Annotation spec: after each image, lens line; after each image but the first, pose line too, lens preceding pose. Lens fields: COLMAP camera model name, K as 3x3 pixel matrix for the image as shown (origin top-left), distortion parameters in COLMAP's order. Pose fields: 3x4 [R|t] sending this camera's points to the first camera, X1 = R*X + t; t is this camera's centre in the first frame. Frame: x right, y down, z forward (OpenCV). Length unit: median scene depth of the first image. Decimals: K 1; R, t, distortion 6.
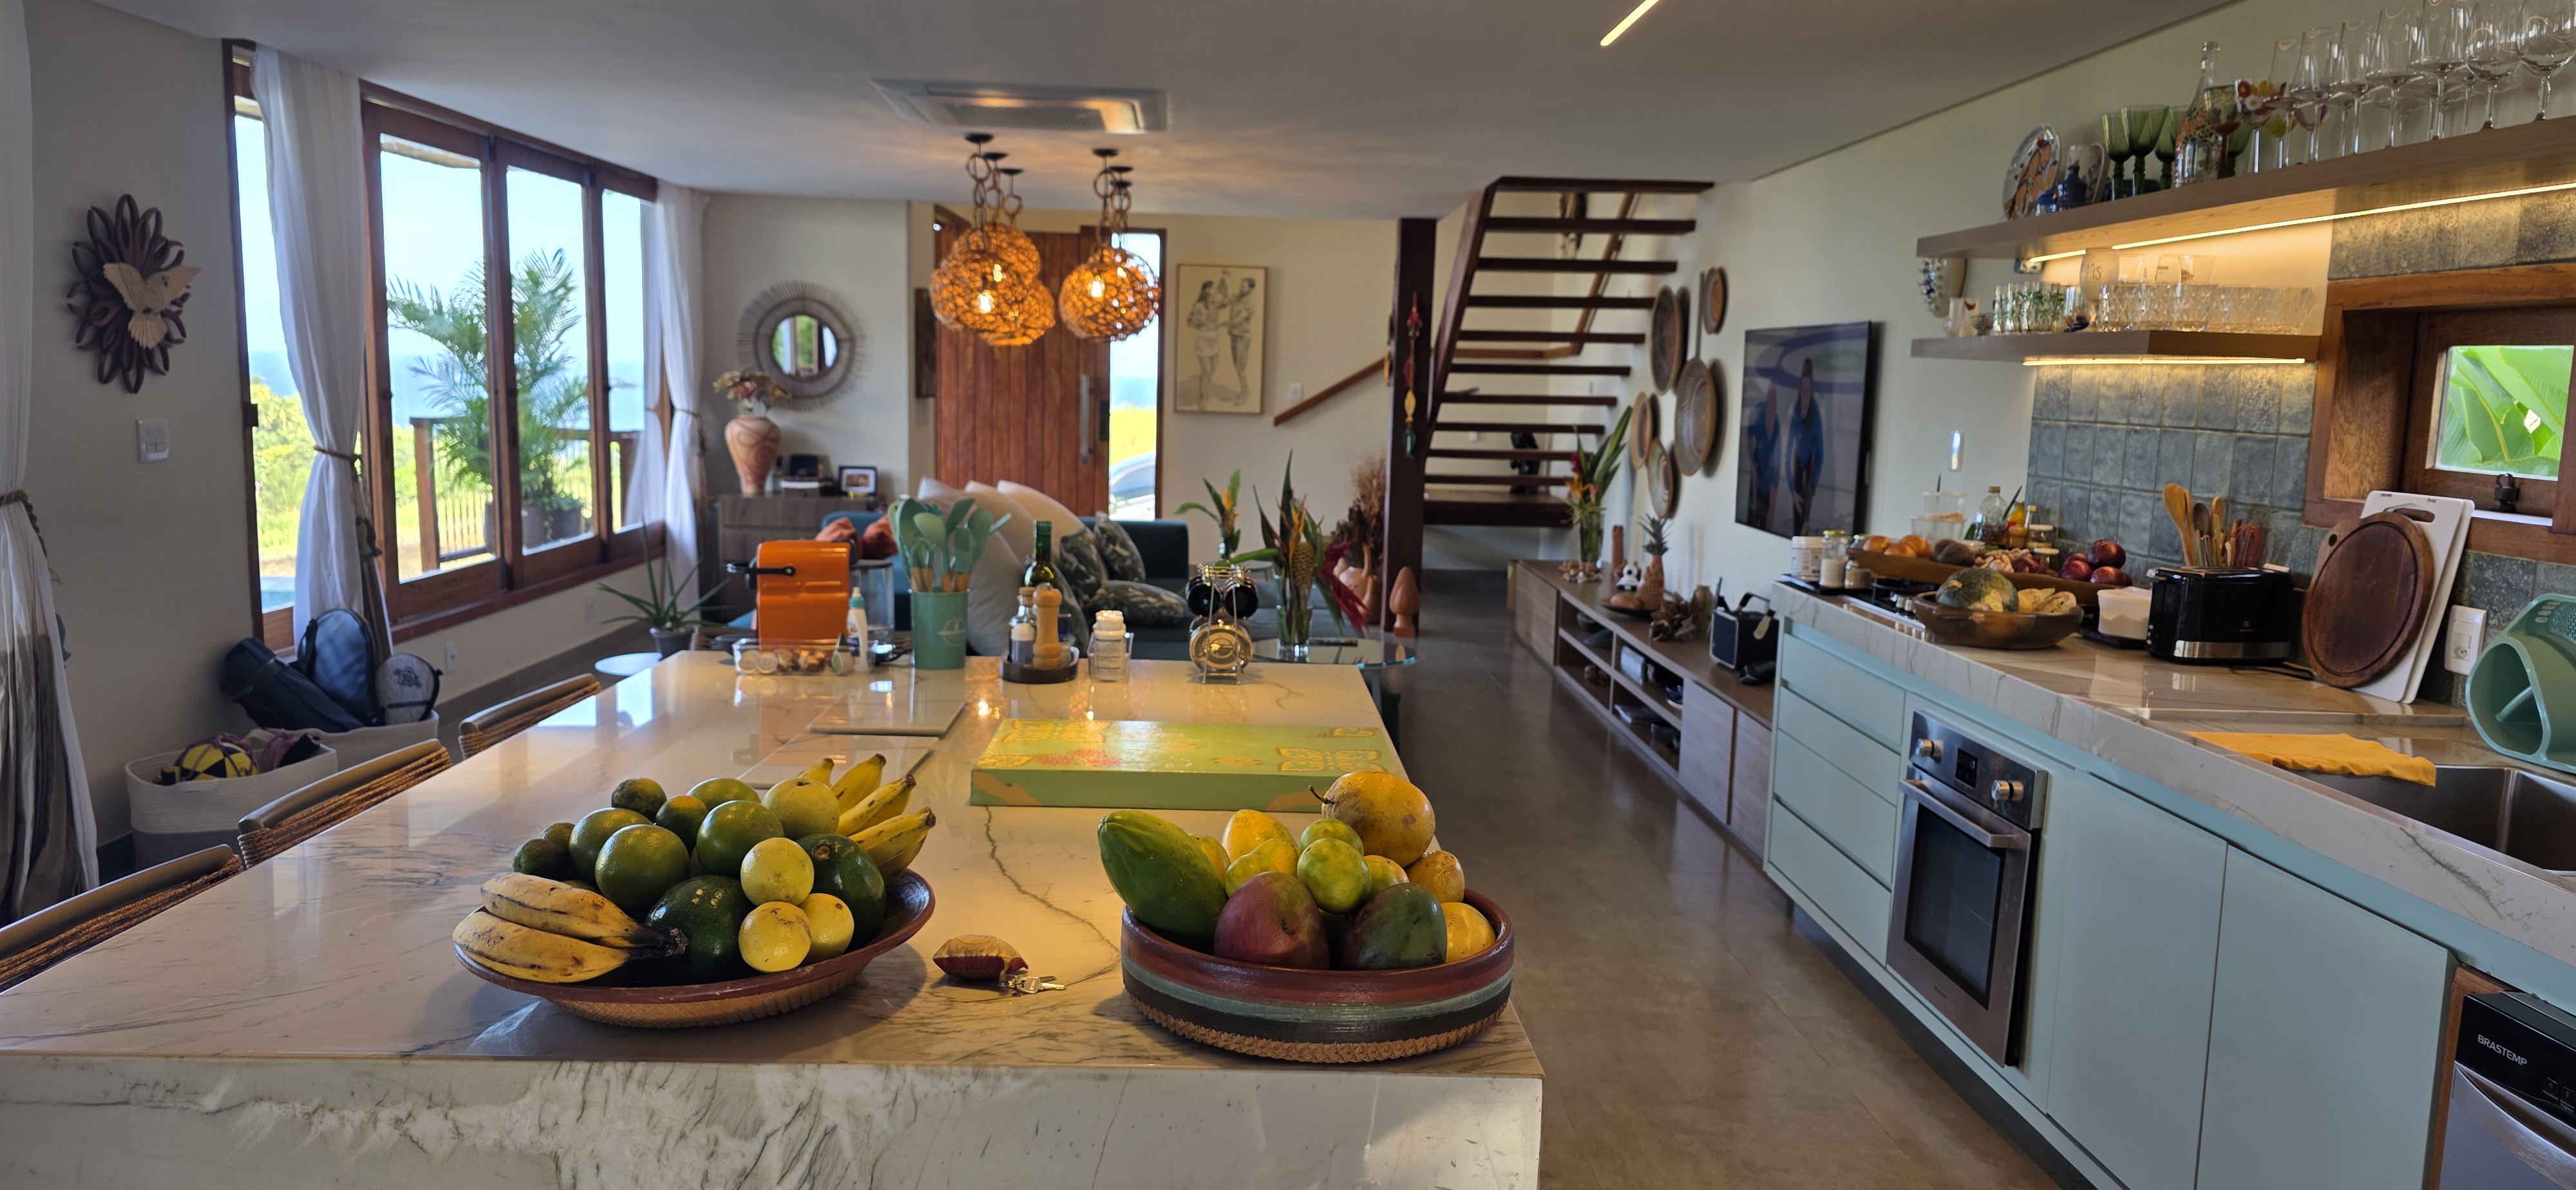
lens RADIAL K [[1703.4, 0, 1271.9], [0, 1703.4, 598.3], [0, 0, 1]] dist [0.036326, -0.028948]
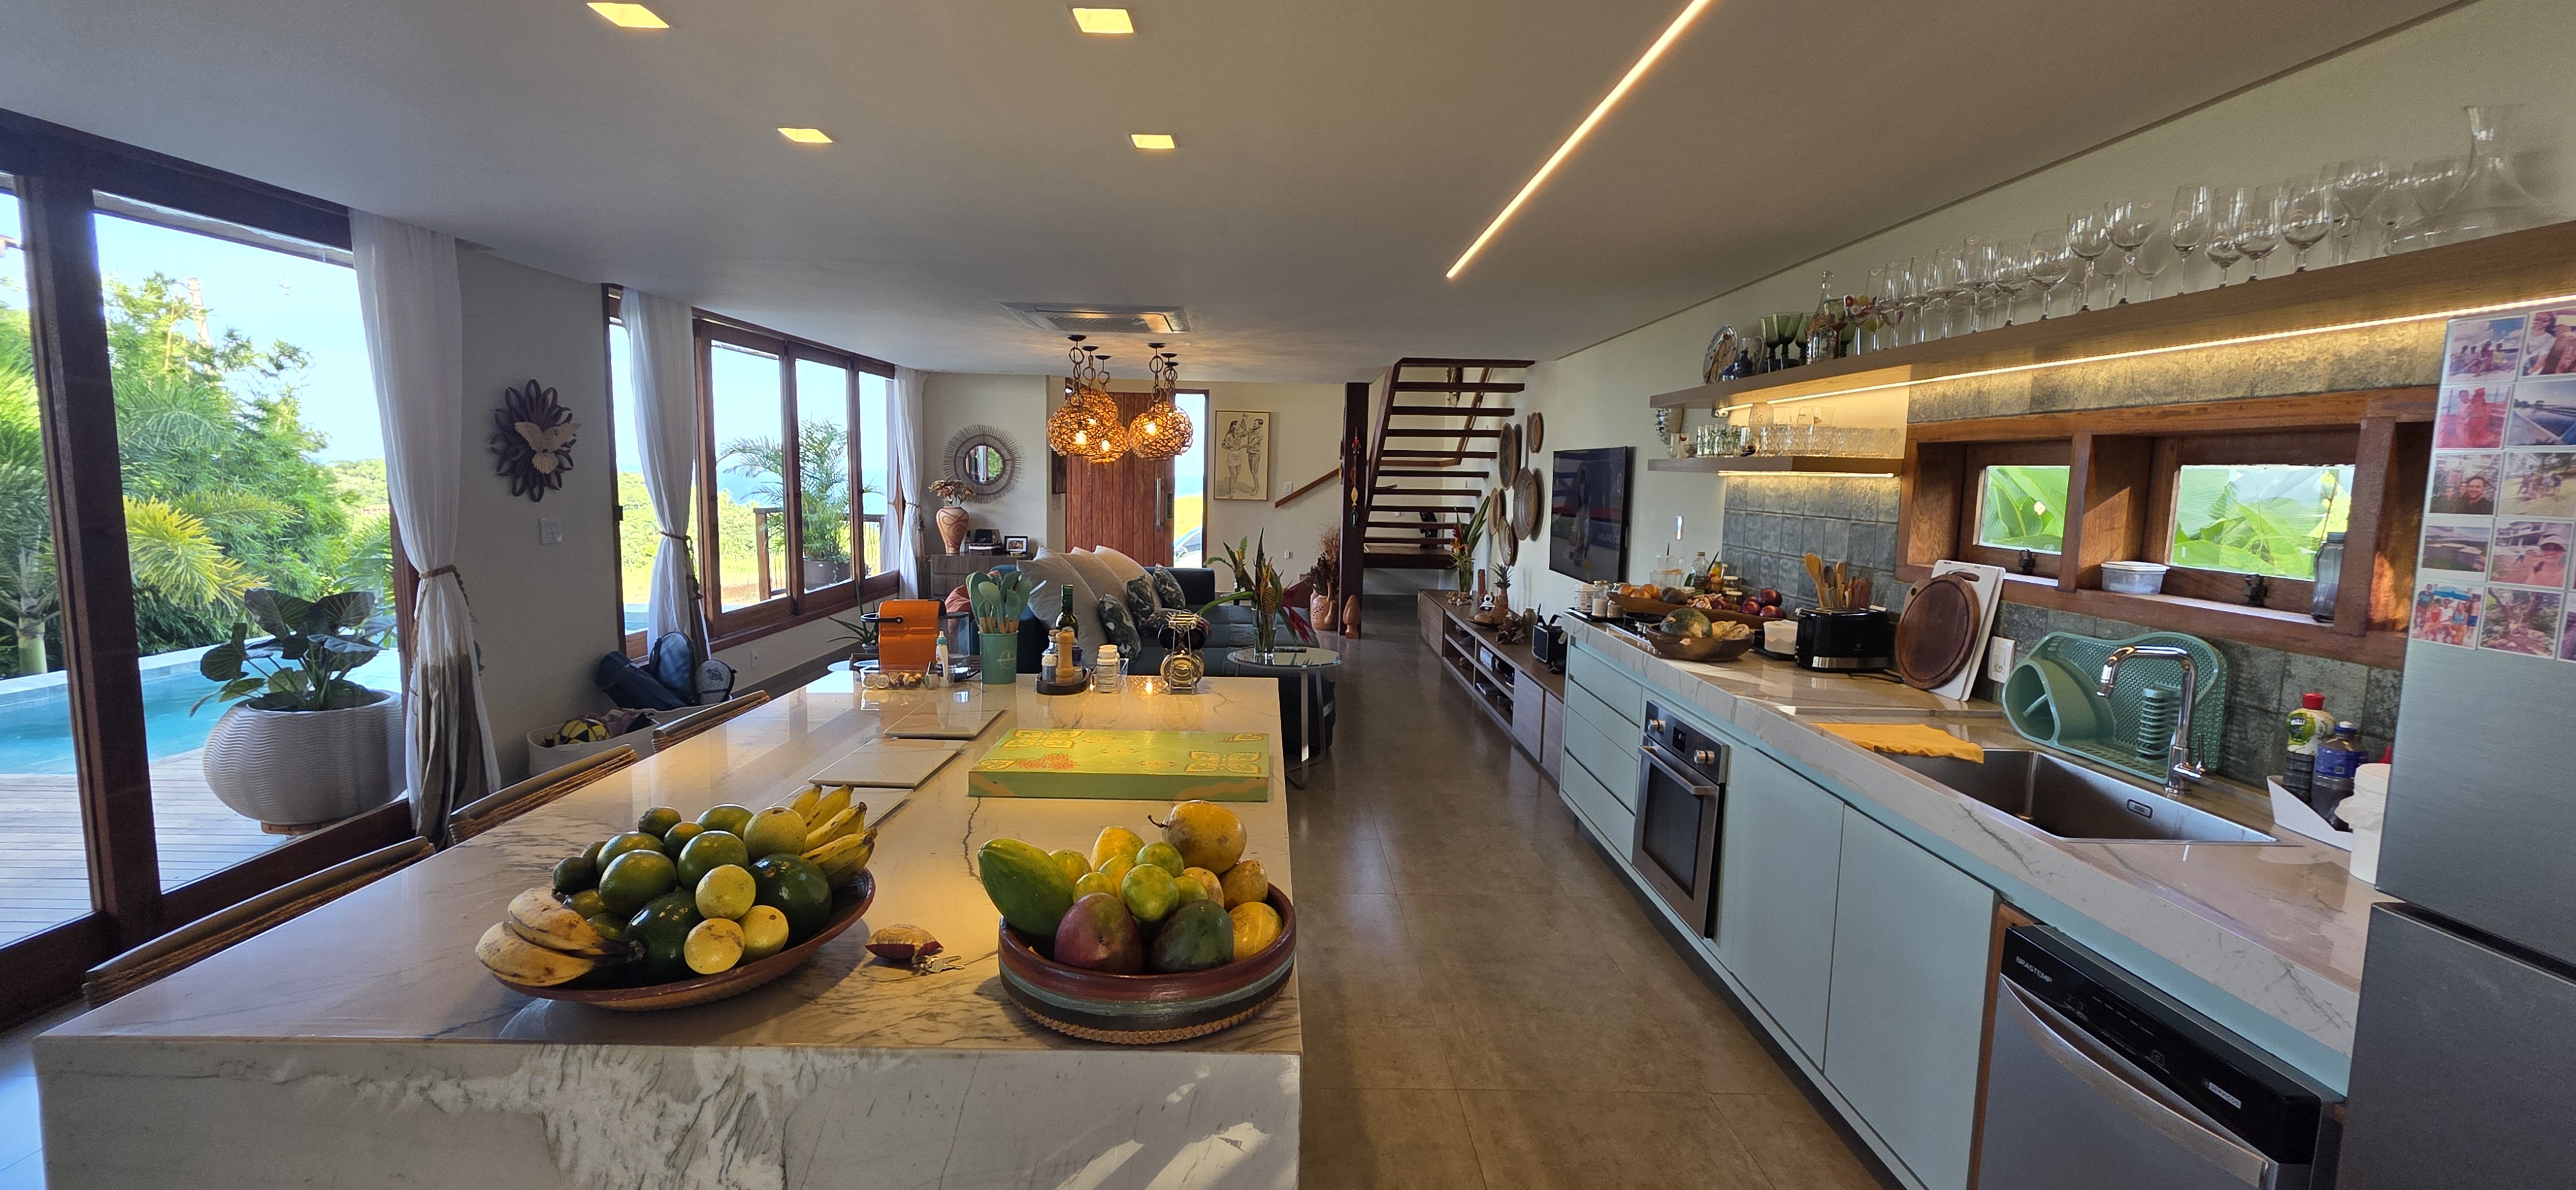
lens RADIAL K [[1007.0, 0, 1278.8], [0, 1007.0, 583.0], [0, 0, 1]] dist [-0.002816, 0.000268]
pose [[0.999872, -0.005234, -0.015143, 0.058120], [0.004895, 0.999739, -0.022309, -0.022722], [0.015256, 0.022232, 0.999636, 0.084981]]
